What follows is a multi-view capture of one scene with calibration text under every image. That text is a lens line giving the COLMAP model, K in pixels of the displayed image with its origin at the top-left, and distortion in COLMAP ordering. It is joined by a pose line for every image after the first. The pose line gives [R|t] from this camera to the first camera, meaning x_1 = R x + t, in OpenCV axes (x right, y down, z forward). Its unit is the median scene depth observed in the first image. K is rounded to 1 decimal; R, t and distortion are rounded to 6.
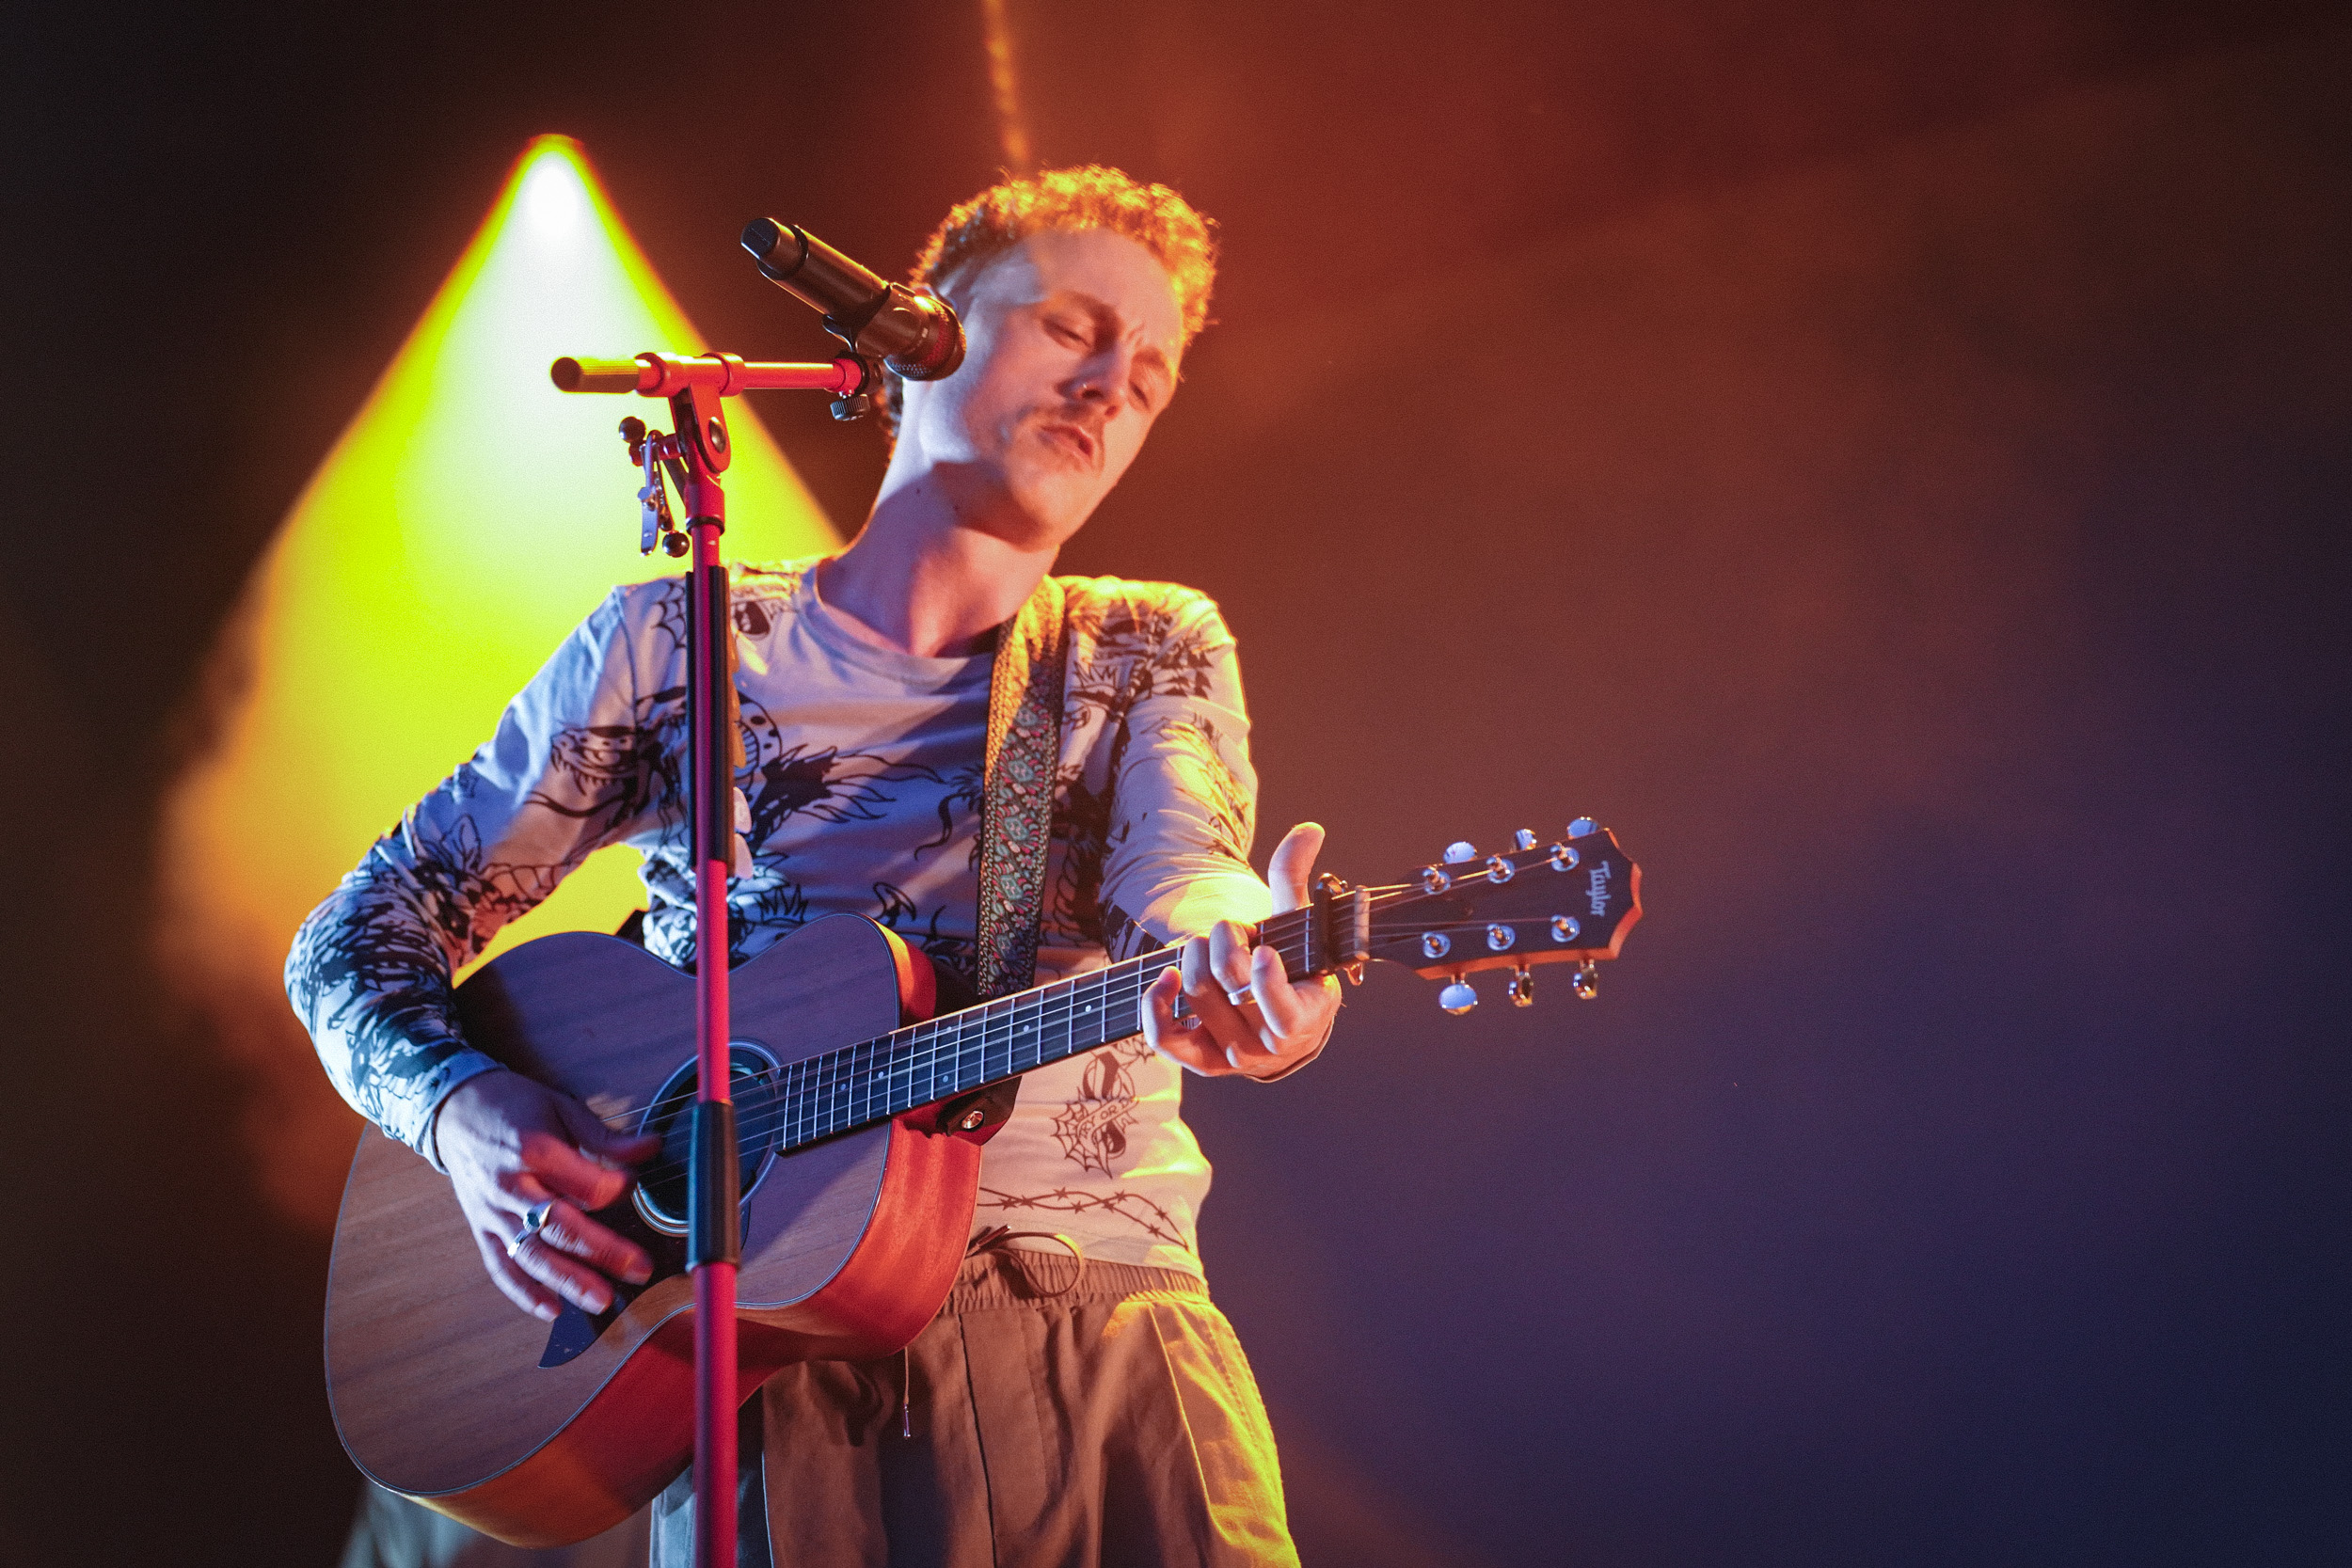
lens RADIAL K [[5760.0, 0, 1176.2], [0, 5760.0, 783.7], [0, 0, 1]] dist [0.040314, 0.000000]
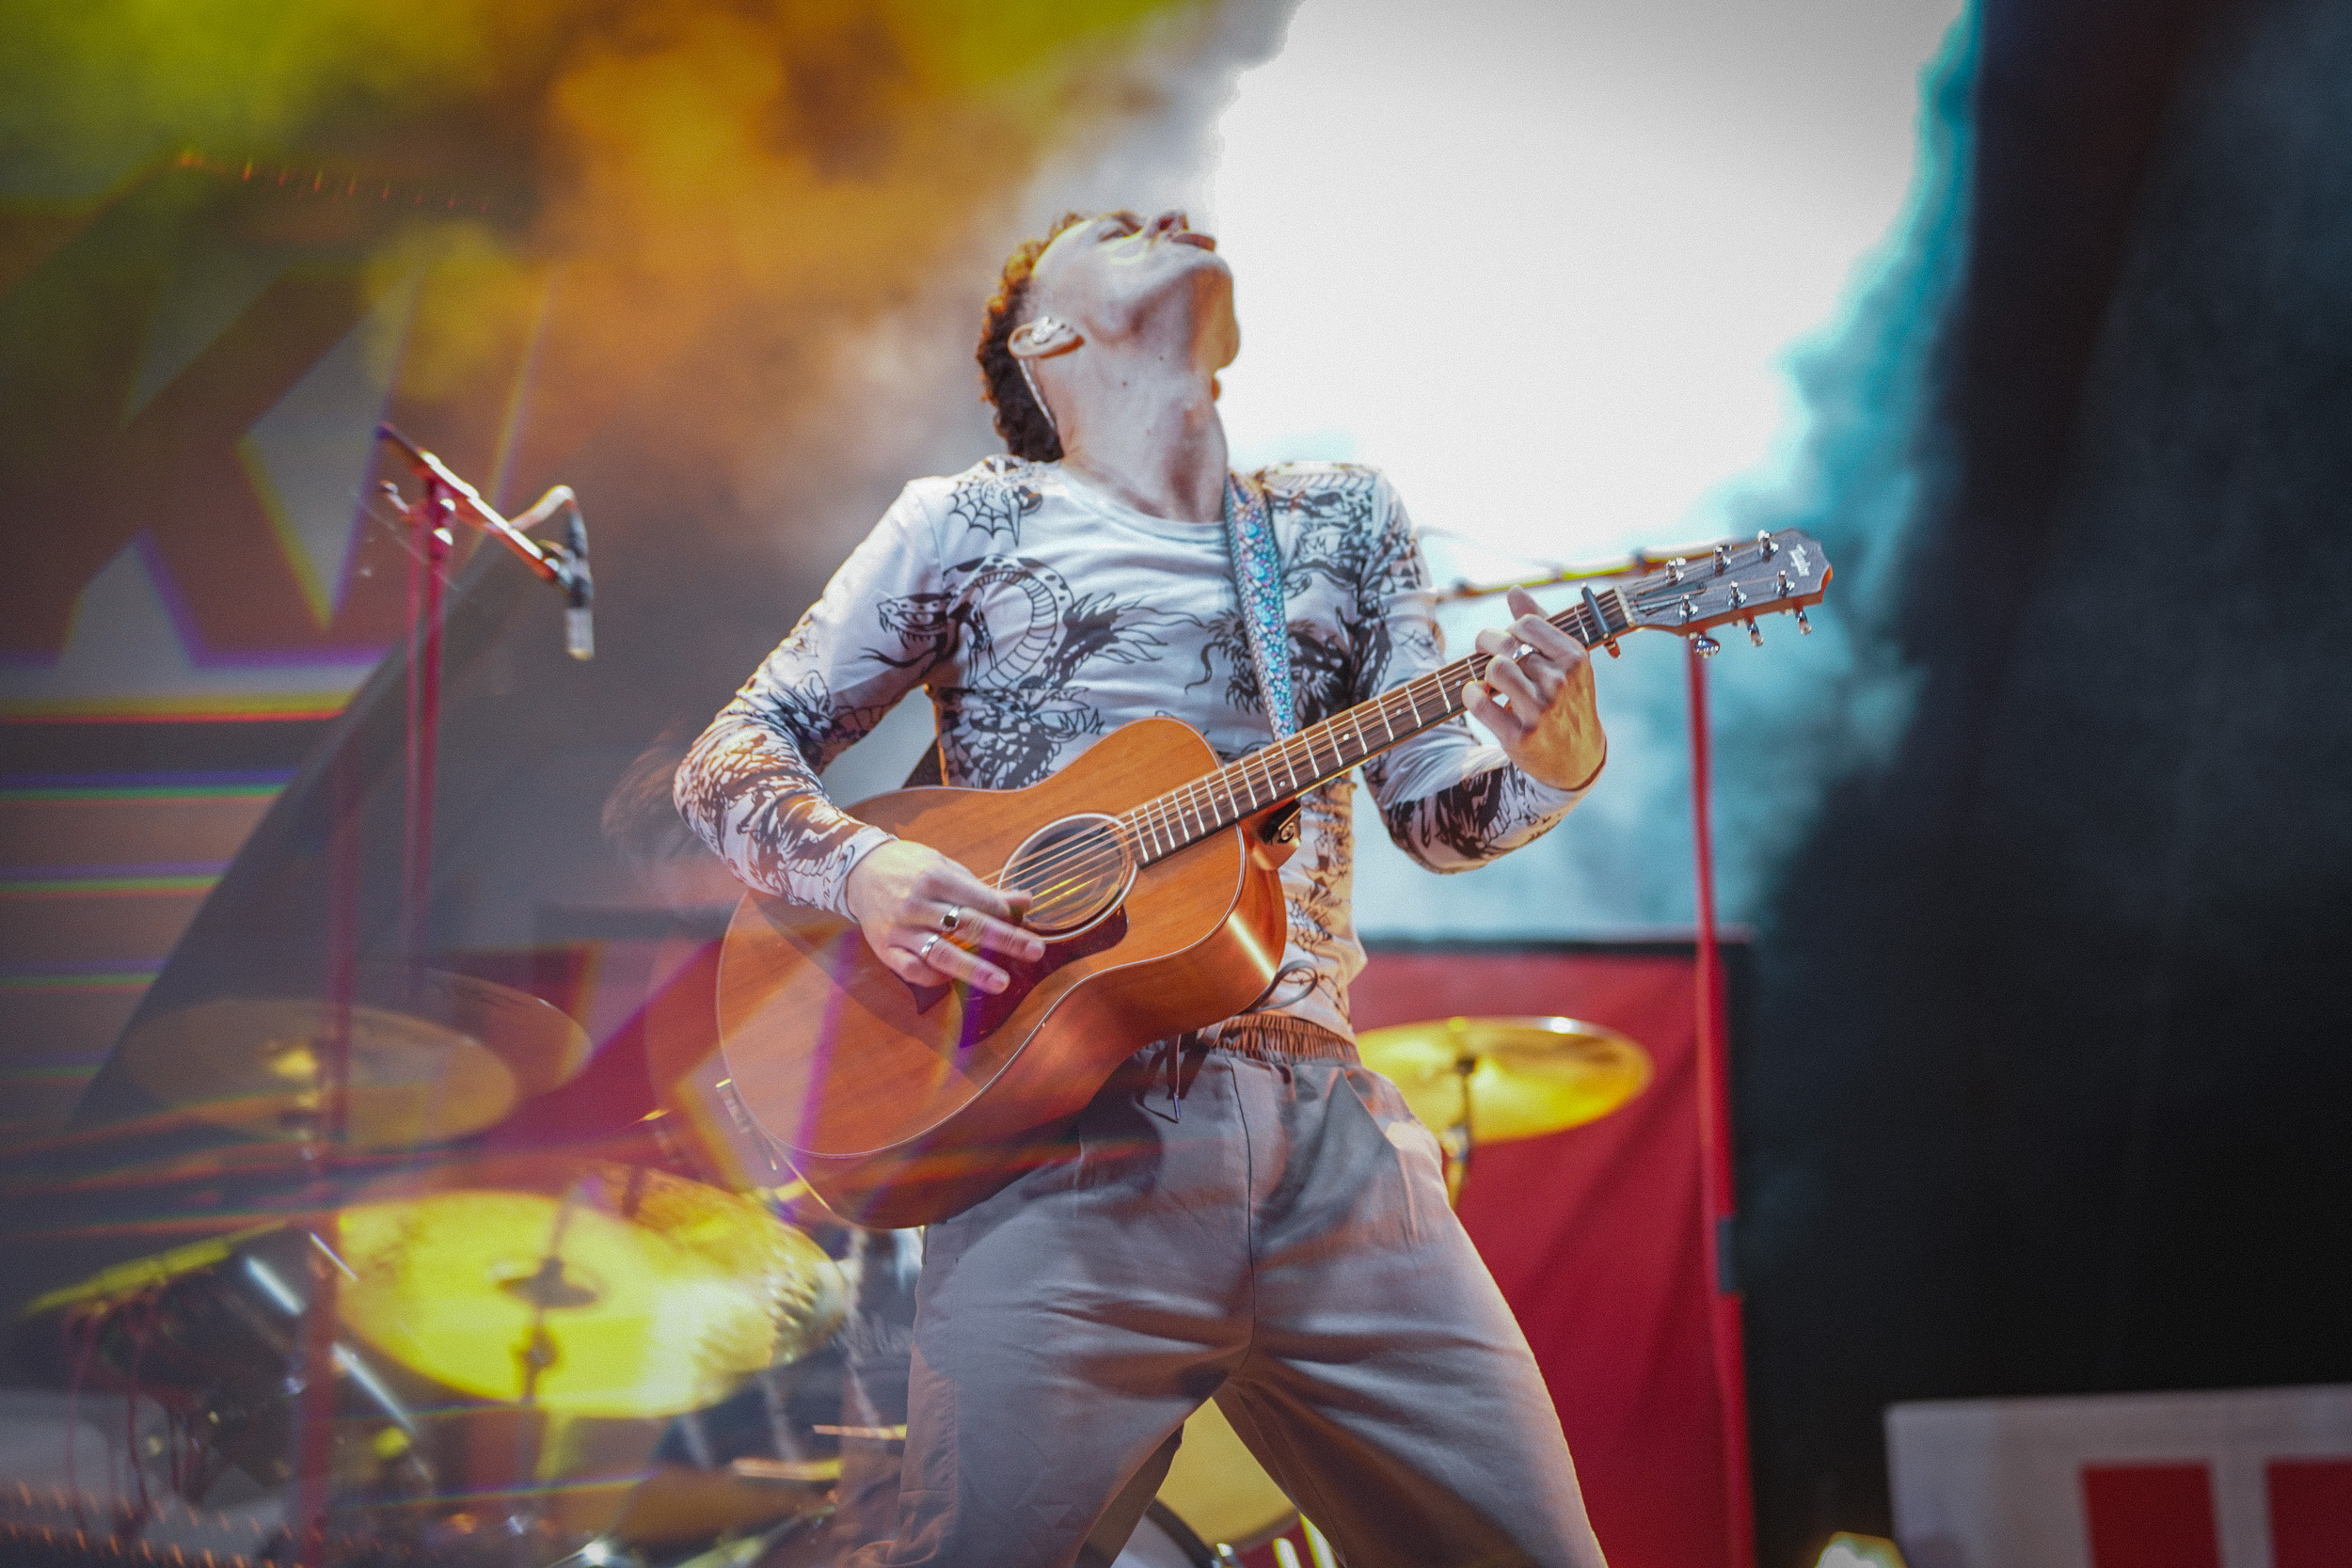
lens RADIAL K [[5883.9, 0, 1175.5], [0, 5883.9, 783.6], [0, 0, 1]] dist [-0.049815, 0.000000]
pose [[0.999072, -0.024836, -0.035176, -0.003426], [0.025569, 0.999462, 0.020555, 0.007146], [0.034647, -0.021435, 0.999170, -0.278425]]
